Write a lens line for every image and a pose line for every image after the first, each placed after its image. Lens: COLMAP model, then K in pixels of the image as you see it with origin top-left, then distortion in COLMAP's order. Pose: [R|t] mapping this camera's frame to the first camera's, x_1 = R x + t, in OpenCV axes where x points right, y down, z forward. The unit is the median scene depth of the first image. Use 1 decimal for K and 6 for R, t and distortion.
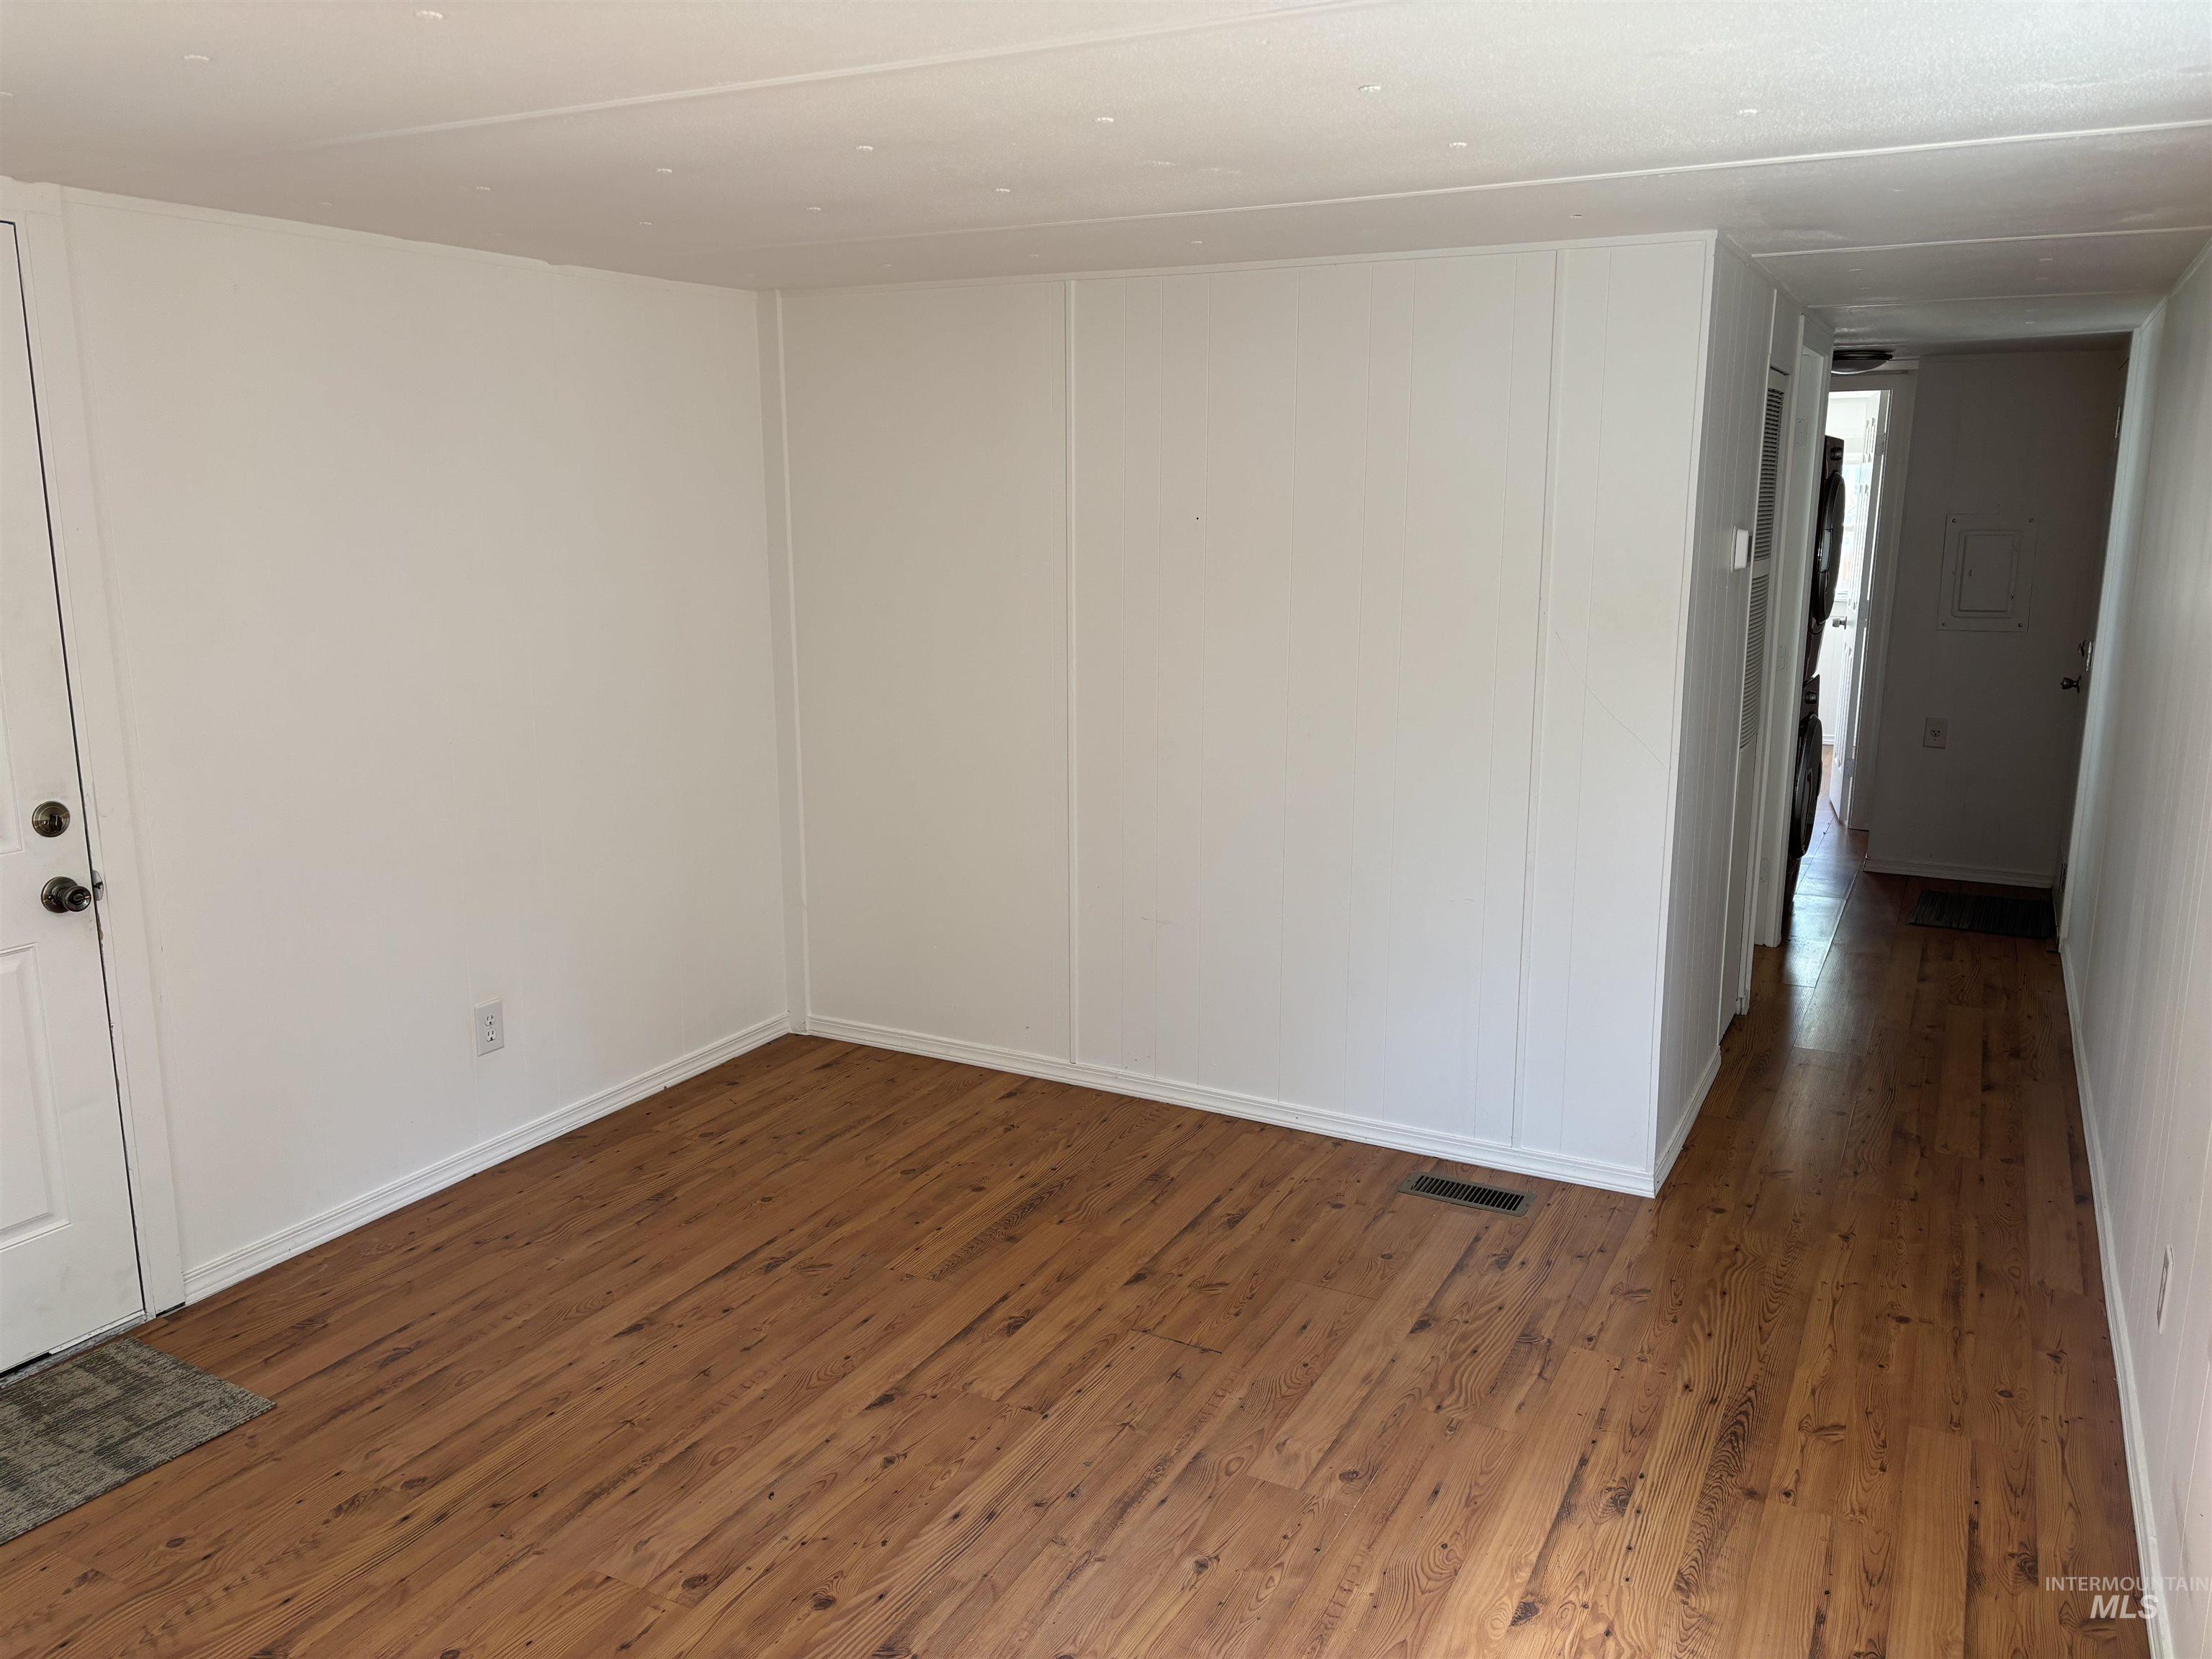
lens RADIAL K [[1672.8, 0, 1082.5], [0, 1672.8, 853.3], [0, 0, 1]] dist [0.033368, -0.026656]
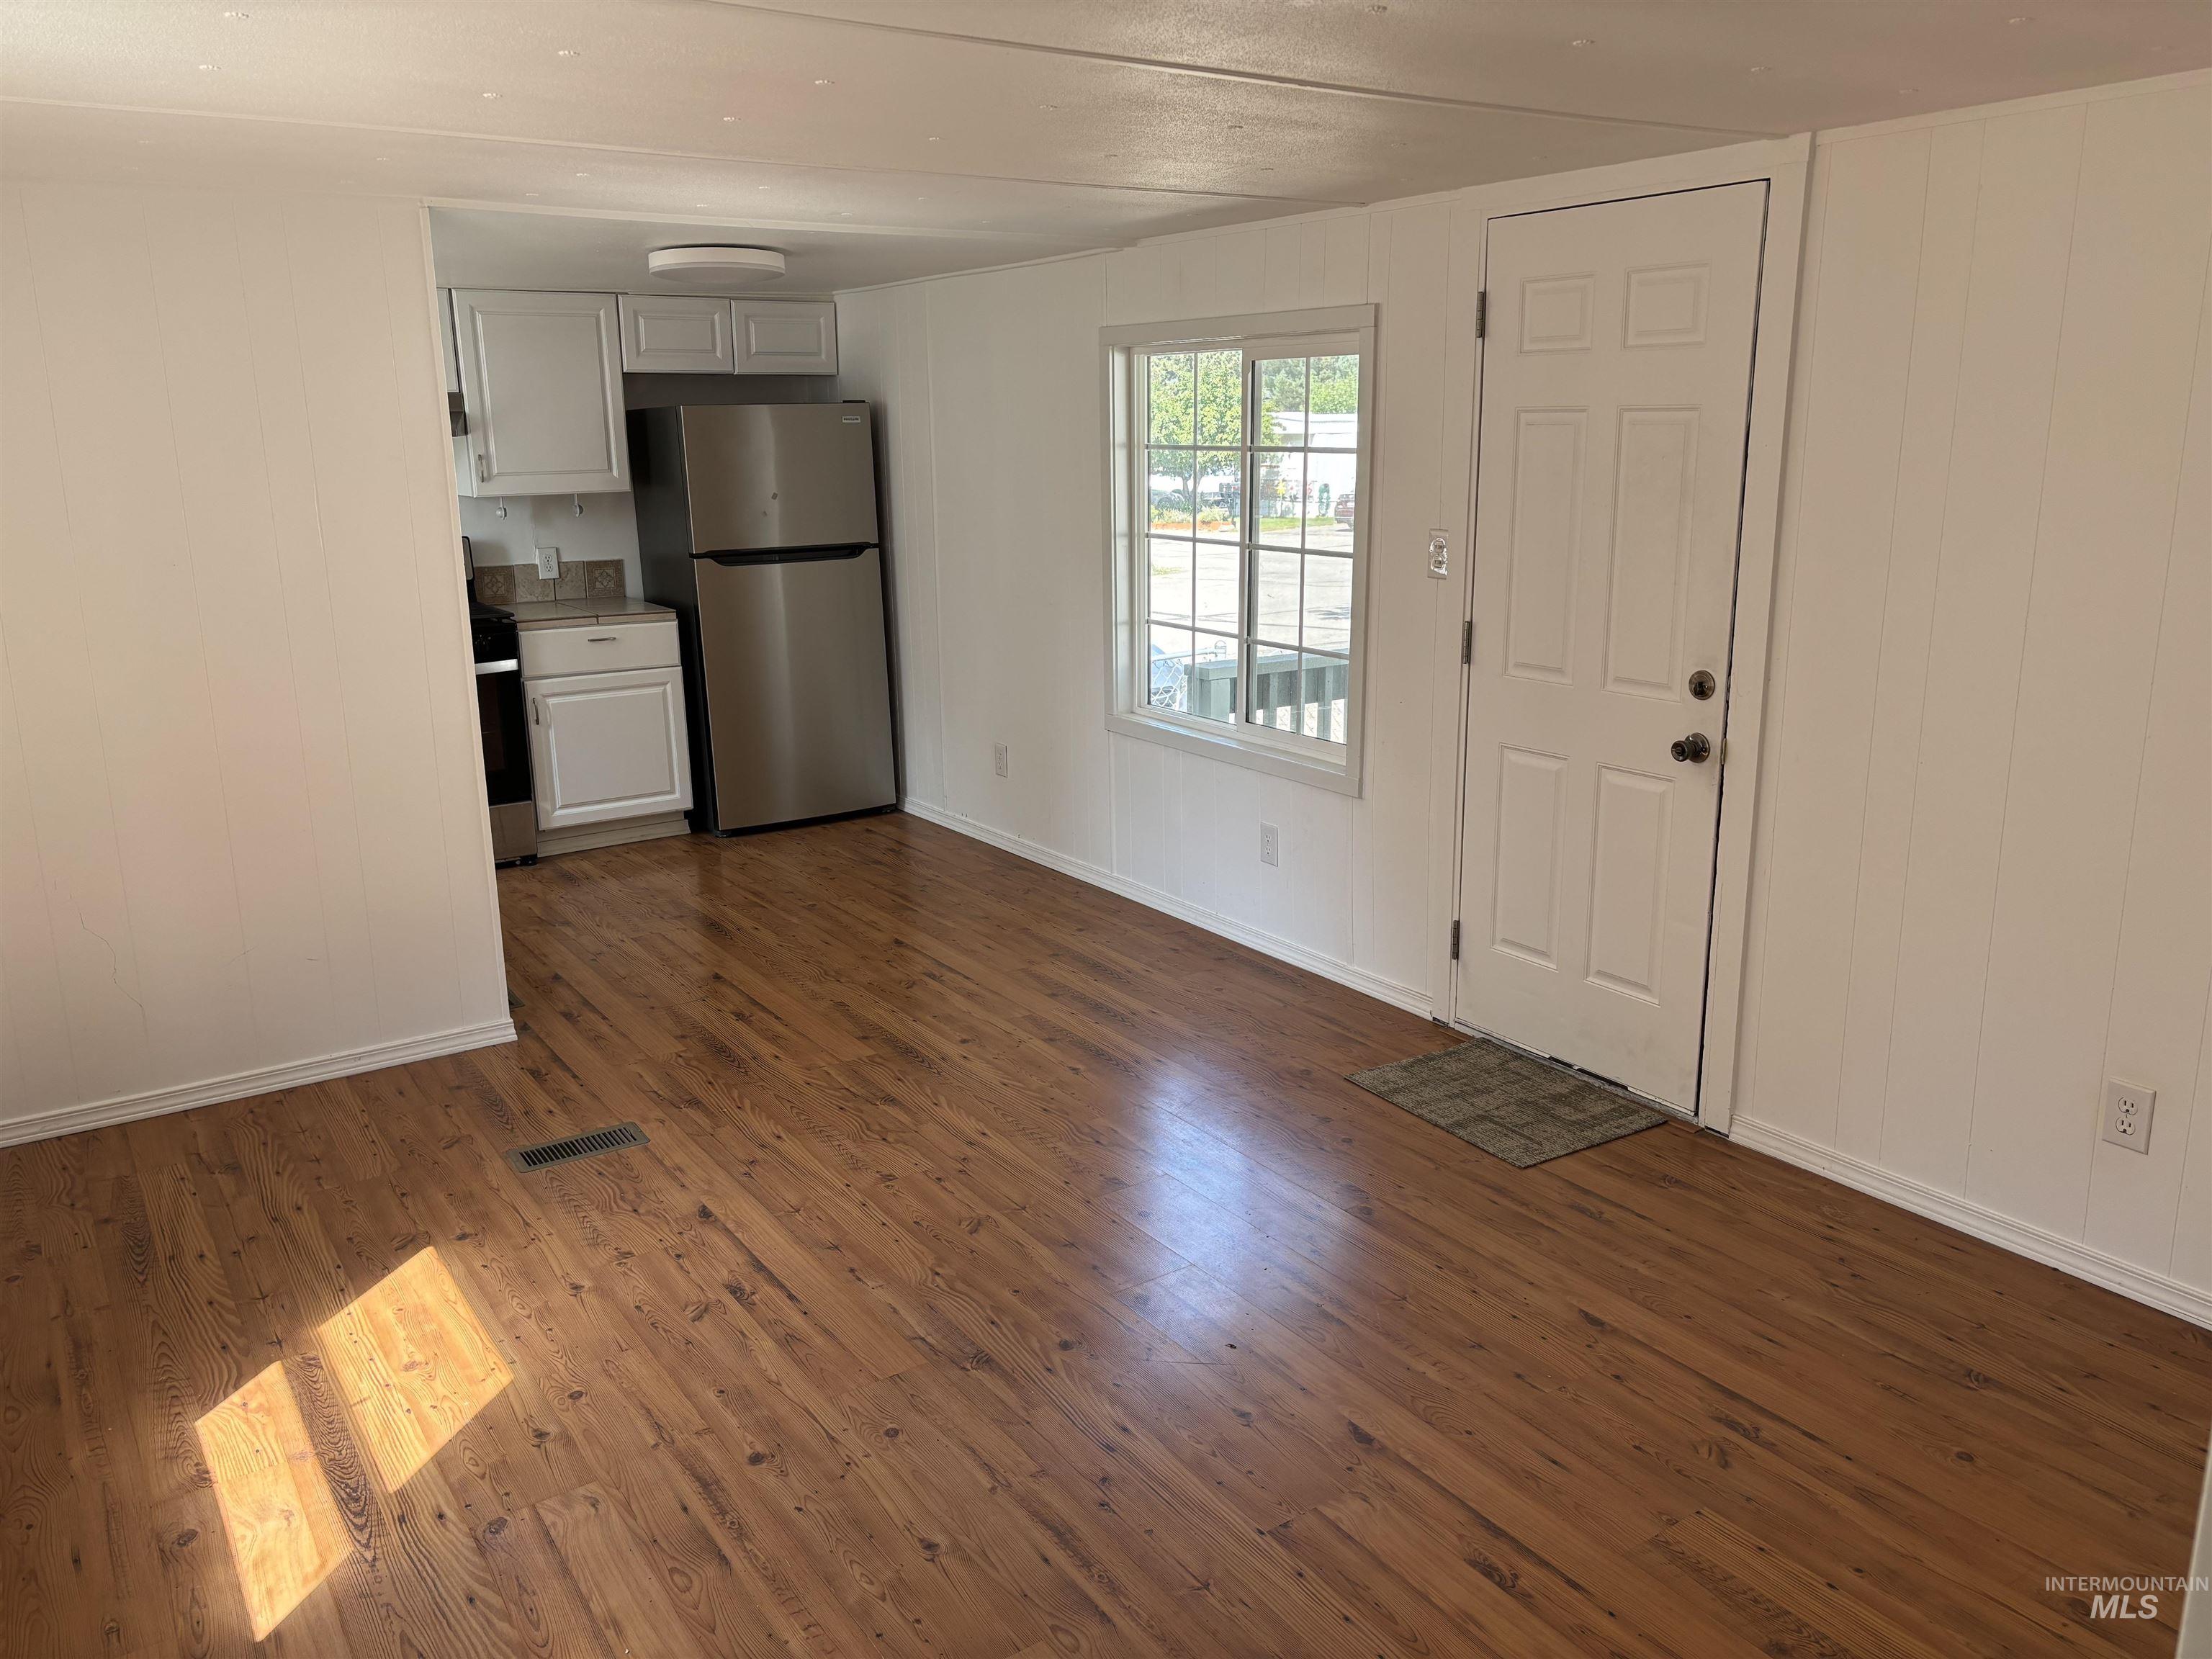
lens RADIAL K [[1672.8, 0, 1162.1], [0, 1672.8, 882.4], [0, 0, 1]] dist [0.033368, -0.026656]
pose [[-0.456531, 0.240643, -0.856545, 0.578502], [-0.181033, 0.917462, 0.354247, -0.225397], [0.871095, 0.316787, -0.375286, 1.058037]]
